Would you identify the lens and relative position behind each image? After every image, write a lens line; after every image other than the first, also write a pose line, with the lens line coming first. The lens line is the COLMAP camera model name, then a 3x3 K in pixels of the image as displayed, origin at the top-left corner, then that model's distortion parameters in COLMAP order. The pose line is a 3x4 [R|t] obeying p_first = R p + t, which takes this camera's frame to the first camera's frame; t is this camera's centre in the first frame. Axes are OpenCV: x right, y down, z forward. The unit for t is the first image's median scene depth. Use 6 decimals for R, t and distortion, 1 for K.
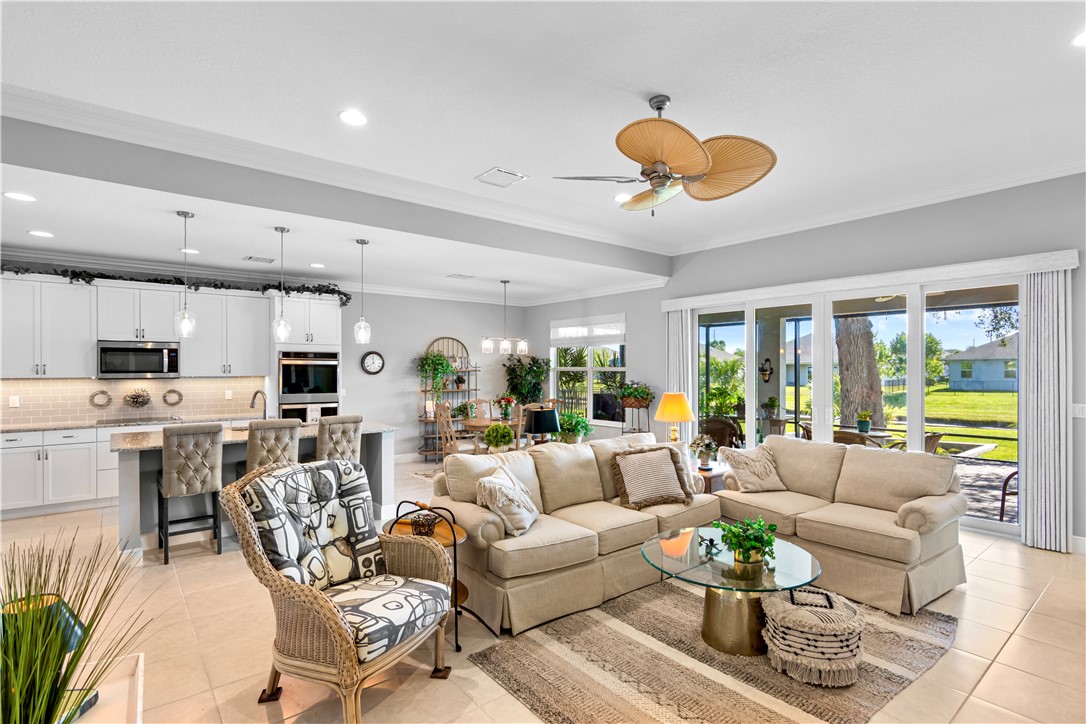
lens RADIAL K [[530.2, 0, 553.1], [0, 530.2, 371.3], [0, 0, 1]] dist [-0.008549, 0.004354]
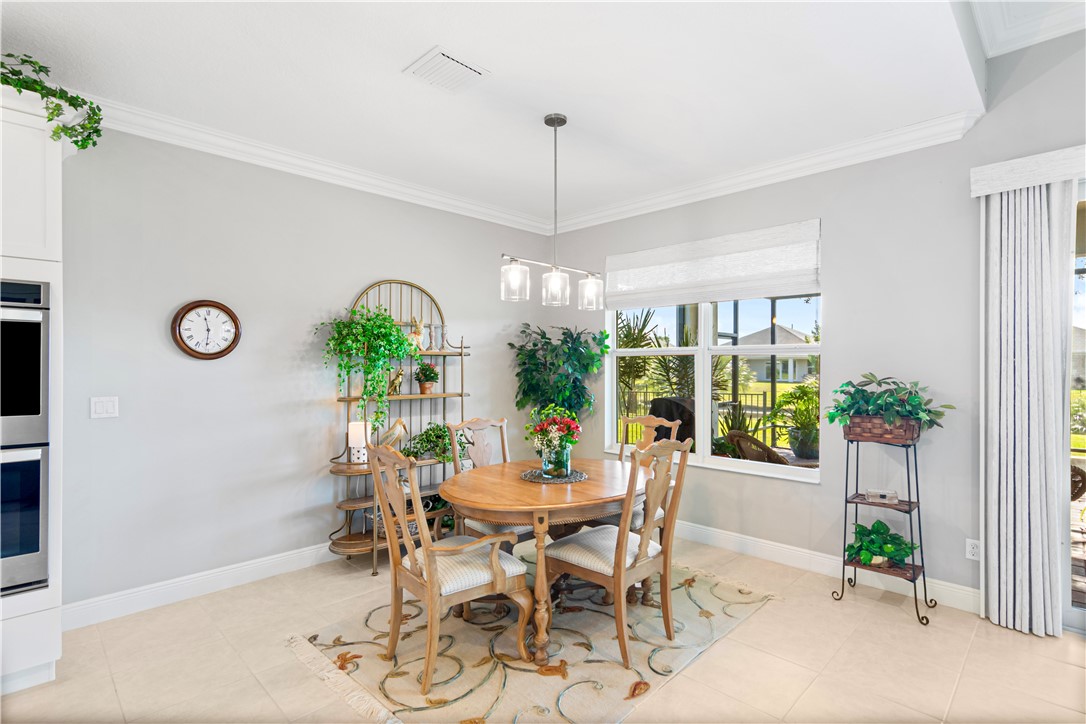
lens RADIAL K [[530.2, 0, 553.2], [0, 530.2, 364.3], [0, 0, 1]] dist [-0.008549, 0.004354]
pose [[0.994597, 0.002401, 0.103786, -0.143948], [-0.001996, 0.999990, -0.004006, 0.012224], [-0.103795, 0.003778, 0.994592, 0.668619]]
